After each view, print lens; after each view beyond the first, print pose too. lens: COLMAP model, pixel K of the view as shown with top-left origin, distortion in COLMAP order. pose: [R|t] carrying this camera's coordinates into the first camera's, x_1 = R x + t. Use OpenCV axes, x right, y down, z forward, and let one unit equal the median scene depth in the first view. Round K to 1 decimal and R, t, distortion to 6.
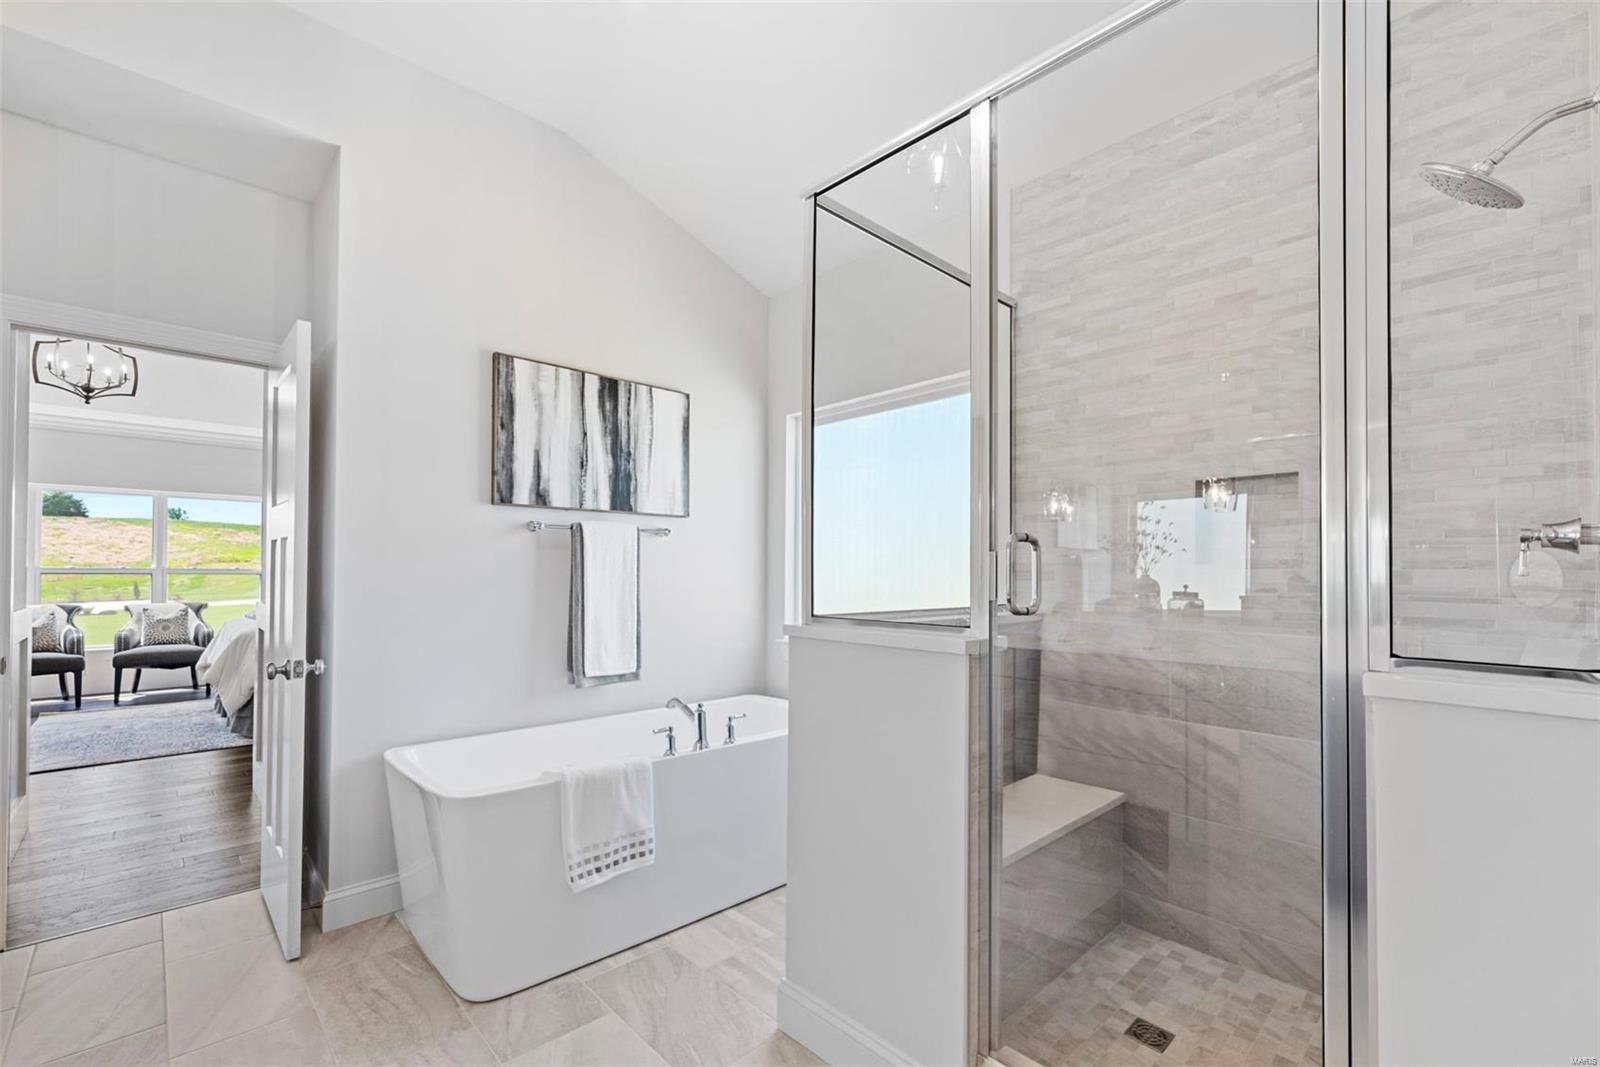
lens RADIAL K [[694.1, 0, 817.9], [0, 694.1, 566.5], [0, 0, 1]] dist [-0.001836, 0.000100]
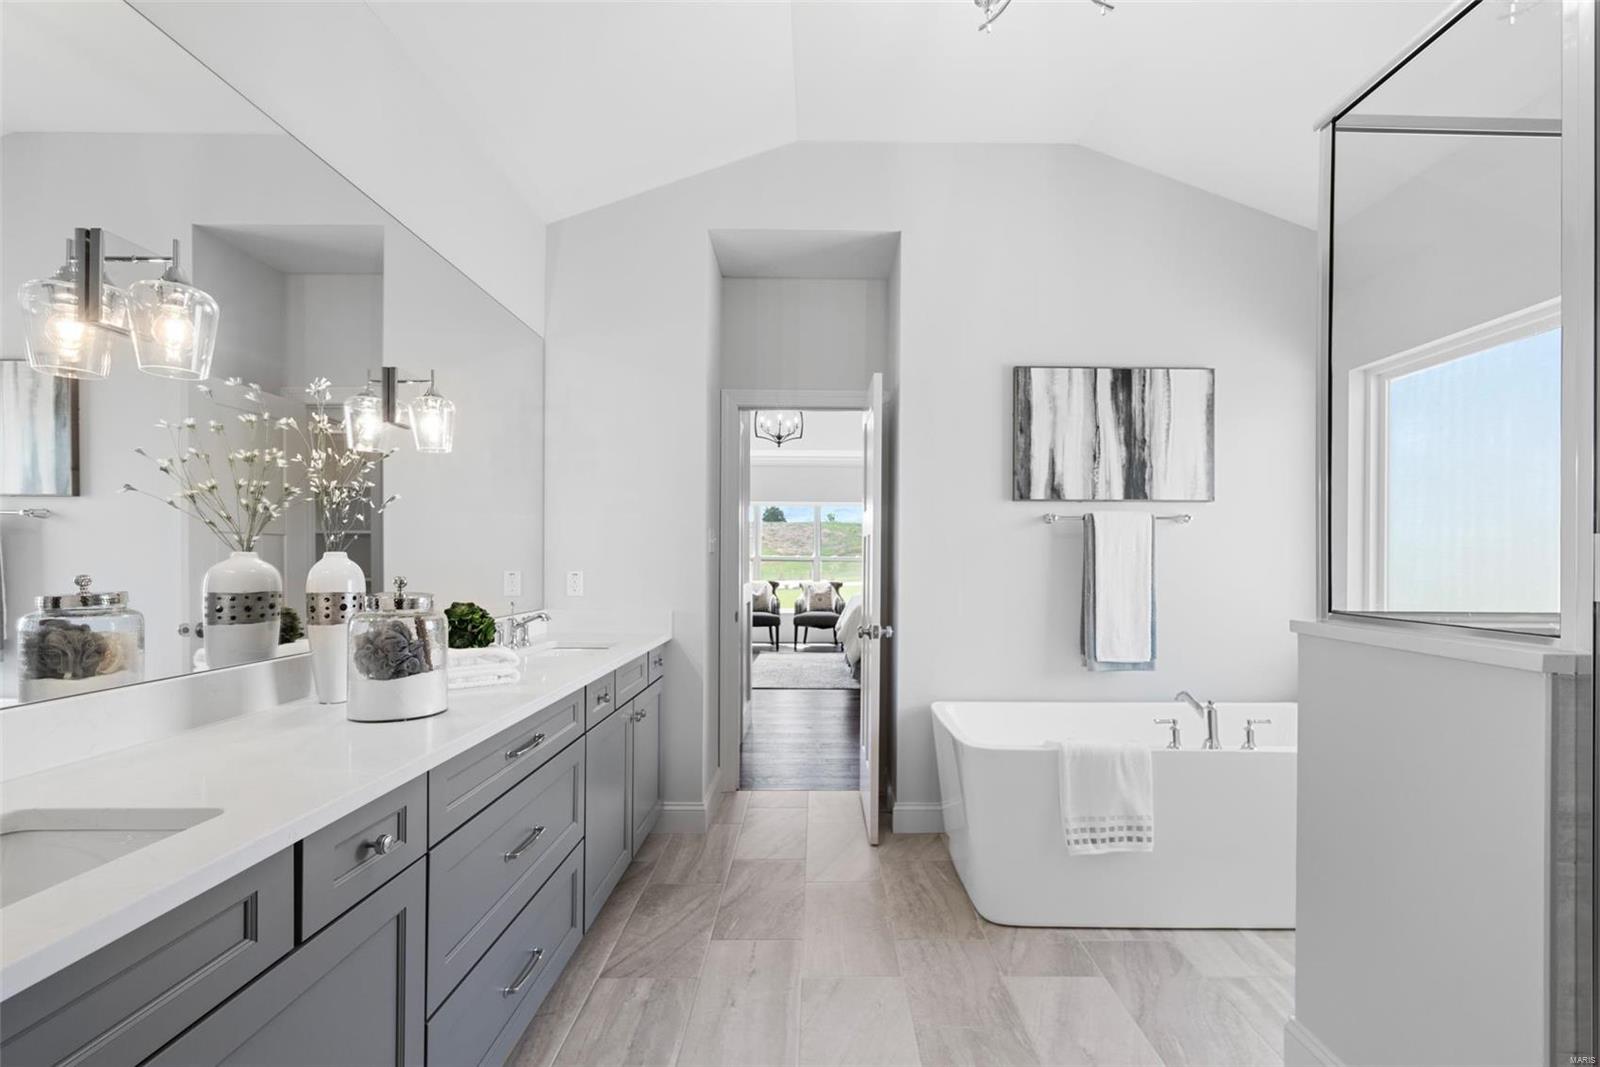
lens RADIAL K [[694.1, 0, 817.9], [0, 694.1, 566.5], [0, 0, 1]] dist [-0.001836, 0.000100]
pose [[0.718339, 0.008047, -0.695647, 0.093871], [0.003790, 0.999873, 0.015480, -0.000857], [0.695683, -0.013757, 0.718217, -0.041317]]
